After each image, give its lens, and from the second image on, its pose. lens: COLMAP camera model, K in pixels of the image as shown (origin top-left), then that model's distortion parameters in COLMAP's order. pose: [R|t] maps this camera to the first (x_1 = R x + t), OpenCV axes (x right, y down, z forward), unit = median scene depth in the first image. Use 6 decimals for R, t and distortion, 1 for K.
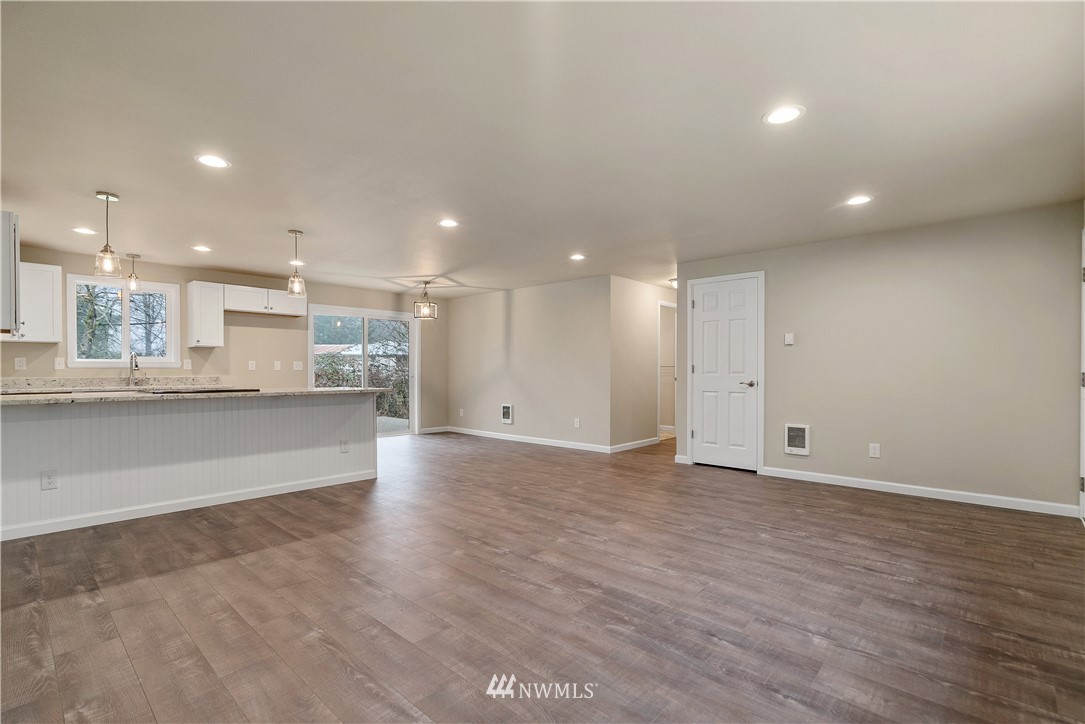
lens RADIAL K [[500.4, 0, 546.4], [0, 500.4, 366.8], [0, 0, 1]] dist [-0.006279, 0.002954]
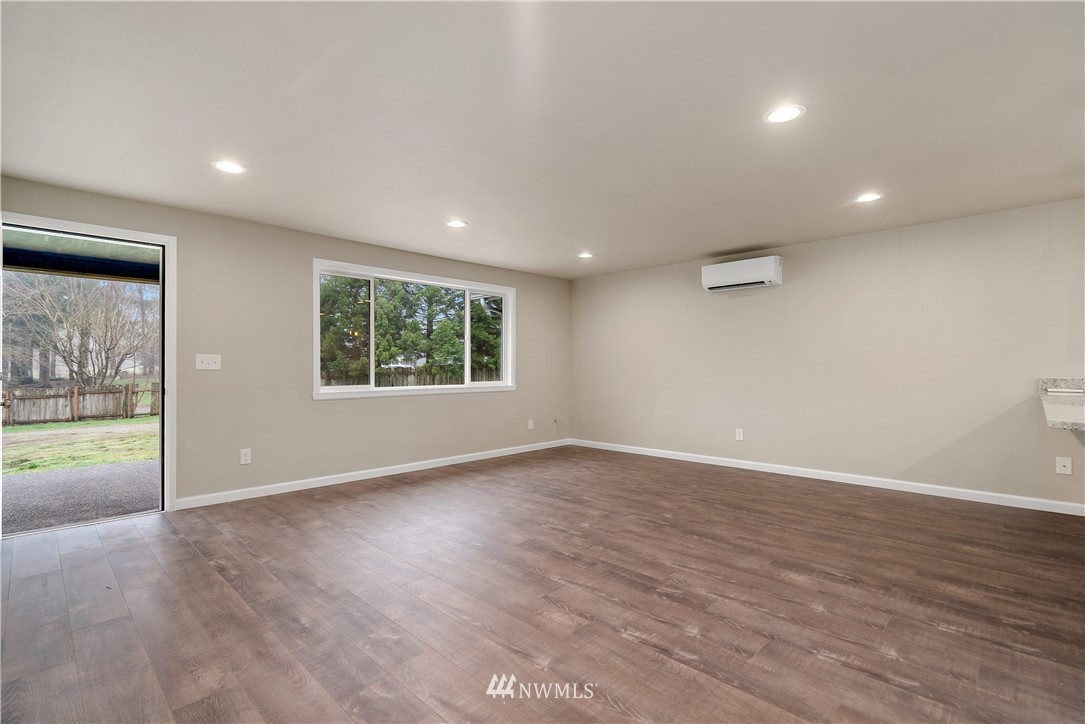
lens RADIAL K [[500.4, 0, 539.0], [0, 500.4, 368.1], [0, 0, 1]] dist [-0.006279, 0.002954]
pose [[-0.998934, 0.001708, 0.046132, 0.076272], [0.001496, 0.999988, -0.004638, 0.008930], [-0.046139, -0.004564, -0.998925, 2.009451]]
